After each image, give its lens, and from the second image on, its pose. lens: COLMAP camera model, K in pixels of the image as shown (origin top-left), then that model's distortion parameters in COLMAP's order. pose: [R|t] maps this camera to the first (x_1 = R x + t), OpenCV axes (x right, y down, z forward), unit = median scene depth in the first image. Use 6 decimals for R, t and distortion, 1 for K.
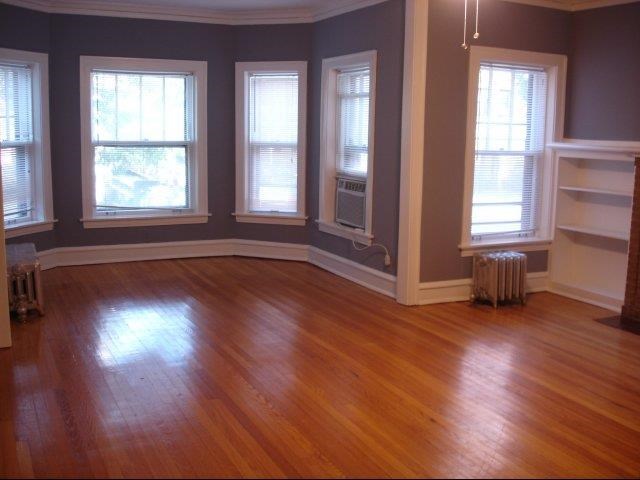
lens RADIAL K [[723.7, 0, 320.0], [0, 723.7, 240.0], [0, 0, 1]] dist [-0.063310, -0.139065]
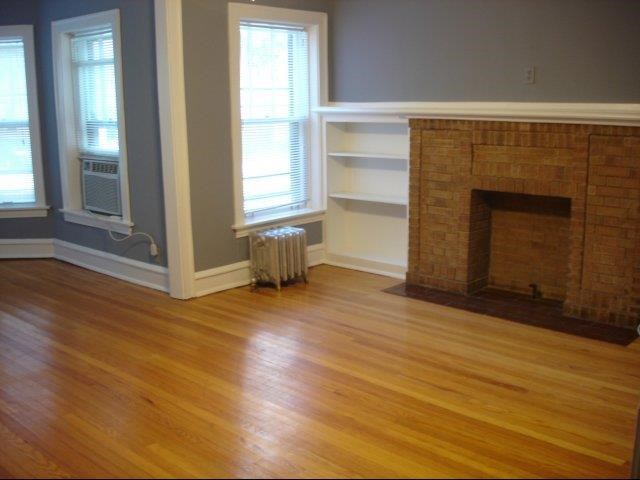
lens RADIAL K [[723.7, 0, 320.0], [0, 723.7, 240.0], [0, 0, 1]] dist [-0.063310, -0.139065]
pose [[0.930355, -0.101078, 0.352453, -0.025726], [0.085137, 0.994532, 0.060483, -0.019443], [-0.356639, -0.026264, 0.933873, 0.109437]]
